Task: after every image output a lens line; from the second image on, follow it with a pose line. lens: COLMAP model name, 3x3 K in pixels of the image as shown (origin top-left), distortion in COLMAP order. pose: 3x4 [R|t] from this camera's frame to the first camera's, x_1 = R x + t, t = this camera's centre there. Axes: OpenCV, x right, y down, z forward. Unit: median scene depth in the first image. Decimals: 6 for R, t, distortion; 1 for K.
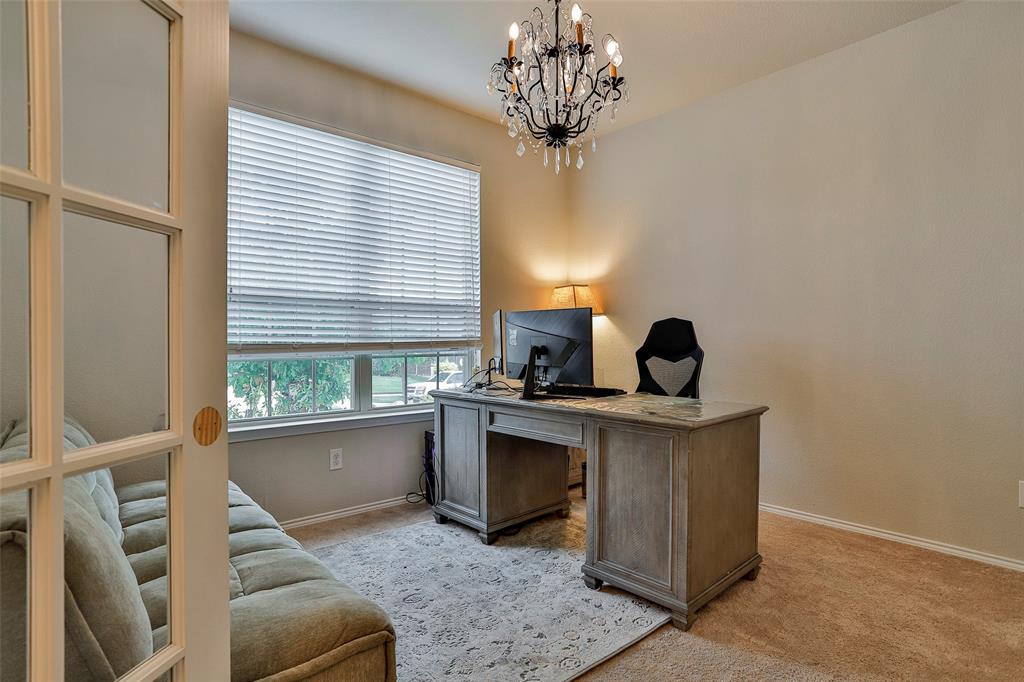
lens RADIAL K [[525.6, 0, 510.9], [0, 525.6, 341.9], [0, 0, 1]] dist [-0.044433, 0.023023]
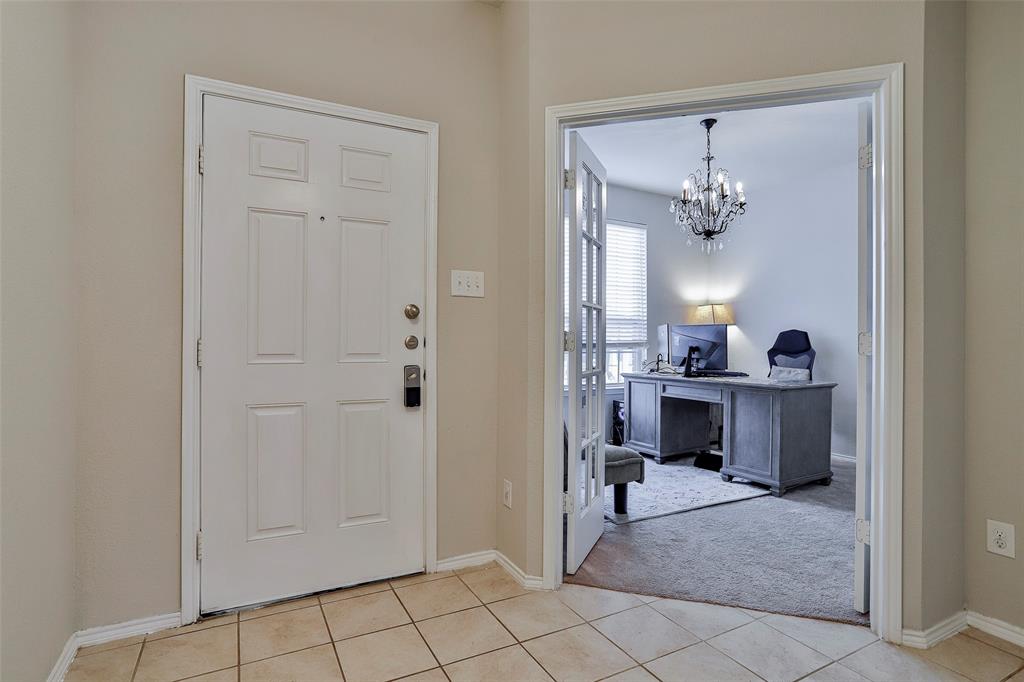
lens RADIAL K [[525.6, 0, 513.7], [0, 525.6, 338.6], [0, 0, 1]] dist [-0.044433, 0.023023]
pose [[0.974065, 0.007963, -0.226128, -0.128594], [-0.010281, 0.999906, -0.009078, 0.004121], [0.226034, 0.011167, 0.974055, -0.758071]]
